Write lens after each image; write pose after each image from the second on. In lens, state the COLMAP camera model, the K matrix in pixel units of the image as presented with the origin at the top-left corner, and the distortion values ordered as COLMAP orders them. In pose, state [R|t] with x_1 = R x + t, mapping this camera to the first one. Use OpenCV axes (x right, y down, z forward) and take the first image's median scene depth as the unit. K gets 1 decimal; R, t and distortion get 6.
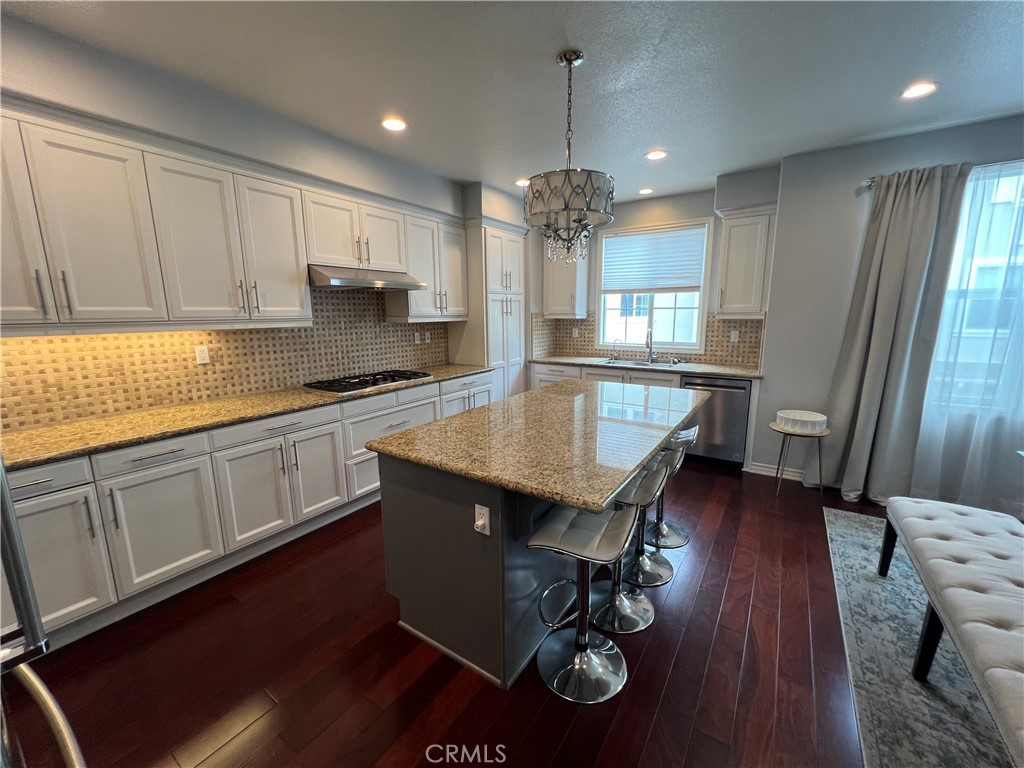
lens RADIAL K [[410.0, 0, 511.7], [0, 410.0, 386.9], [0, 0, 1]] dist [0.002748, 0.000142]
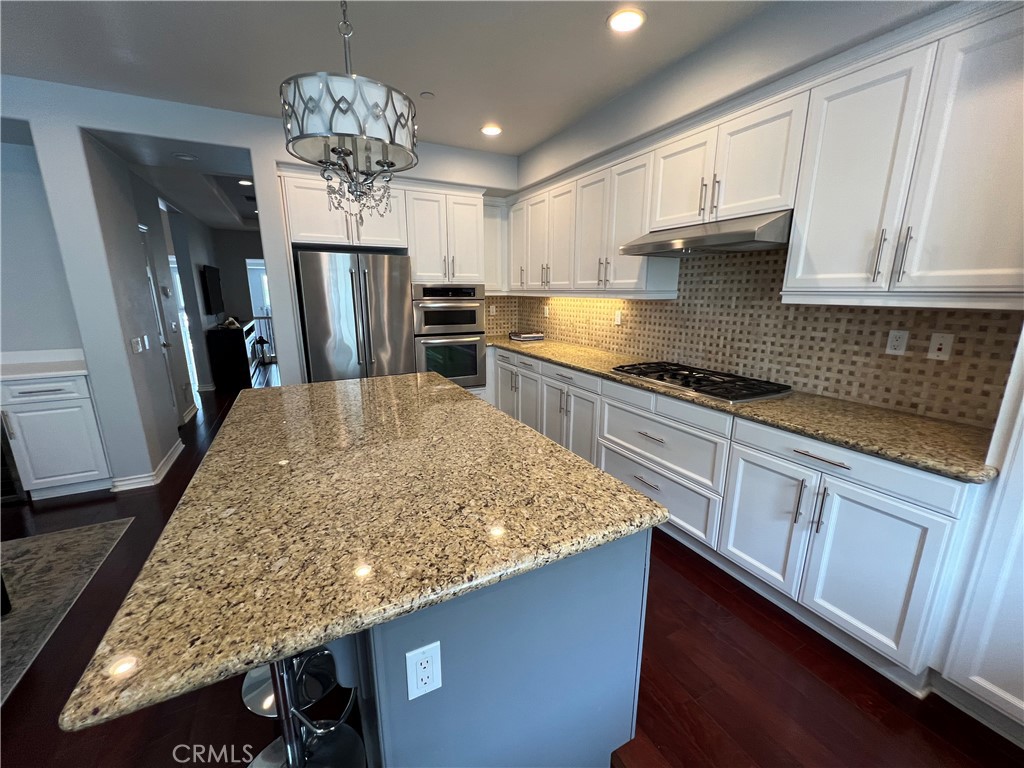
lens RADIAL K [[410.0, 0, 511.1], [0, 410.0, 381.7], [0, 0, 1]] dist [0.002748, 0.000142]
pose [[-0.479374, 0.200770, -0.854337, 0.439481], [-0.157008, 0.938155, 0.308566, -0.184912], [0.863452, 0.282057, -0.418205, 1.026381]]
